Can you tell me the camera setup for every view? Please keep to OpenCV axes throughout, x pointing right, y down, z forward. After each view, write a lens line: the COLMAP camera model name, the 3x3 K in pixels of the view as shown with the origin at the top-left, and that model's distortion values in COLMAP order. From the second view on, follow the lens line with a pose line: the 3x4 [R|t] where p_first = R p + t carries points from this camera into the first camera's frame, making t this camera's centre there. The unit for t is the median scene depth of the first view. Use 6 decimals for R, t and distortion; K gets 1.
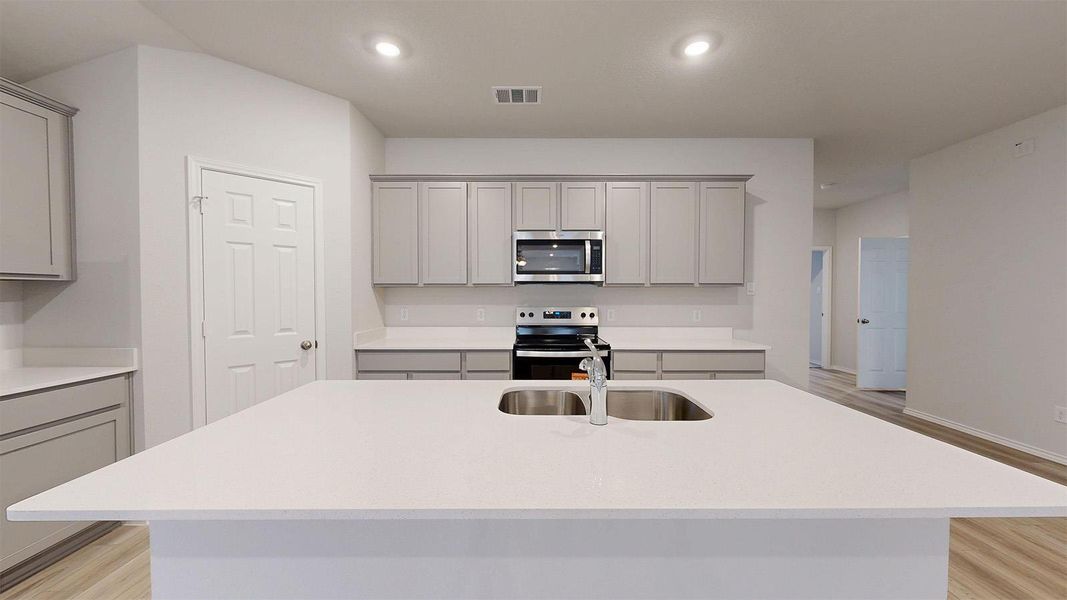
lens RADIAL K [[390.4, 0, 533.7], [0, 390.4, 301.6], [0, 0, 1]] dist [0.000133, -0.000116]
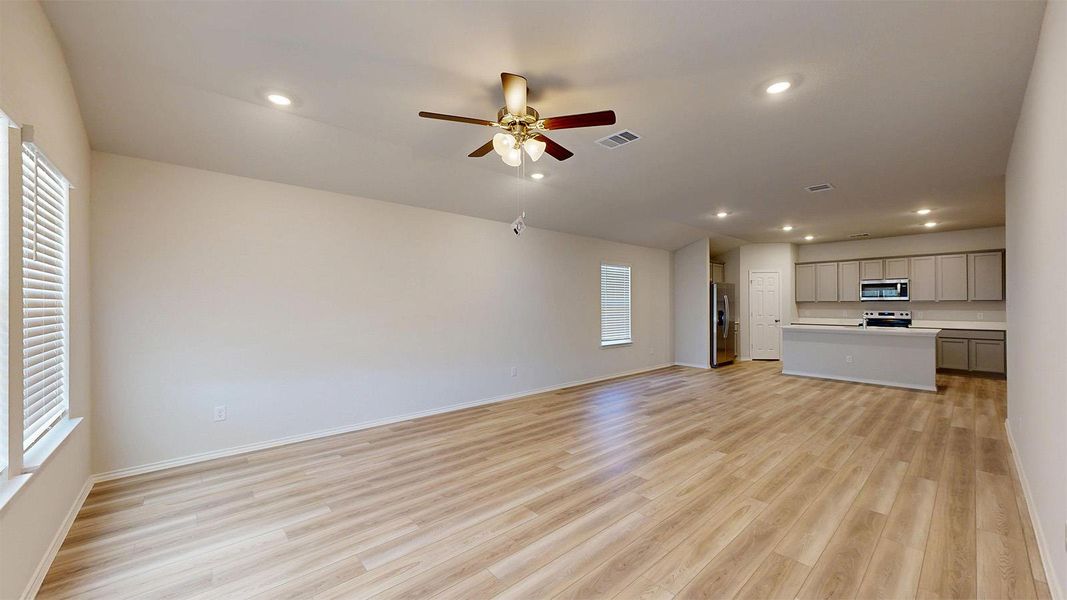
lens RADIAL K [[390.4, 0, 533.7], [0, 390.4, 301.6], [0, 0, 1]] dist [0.000133, -0.000116]
pose [[0.665854, -0.005987, -0.746058, 0.435096], [-0.014460, 0.999676, -0.020927, 0.042282], [0.745942, 0.024722, 0.665552, -2.317168]]
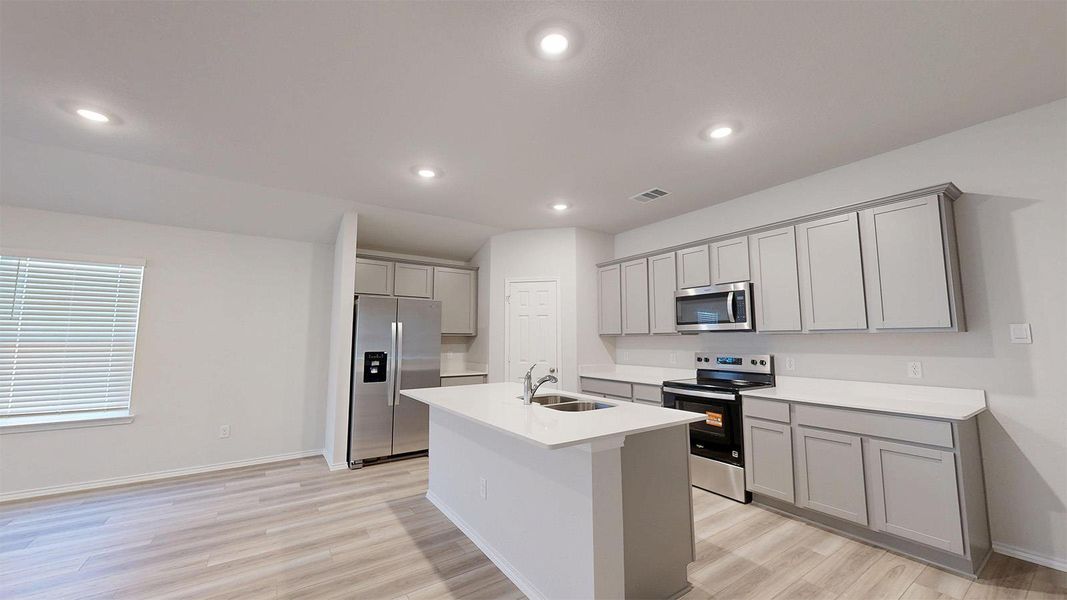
lens RADIAL K [[390.4, 0, 533.7], [0, 390.4, 301.6], [0, 0, 1]] dist [0.000133, -0.000116]
pose [[0.560983, -0.081529, -0.823803, 0.720746], [-0.016683, 0.993823, -0.109716, -0.001153], [0.827659, 0.075293, 0.556158, -0.062461]]
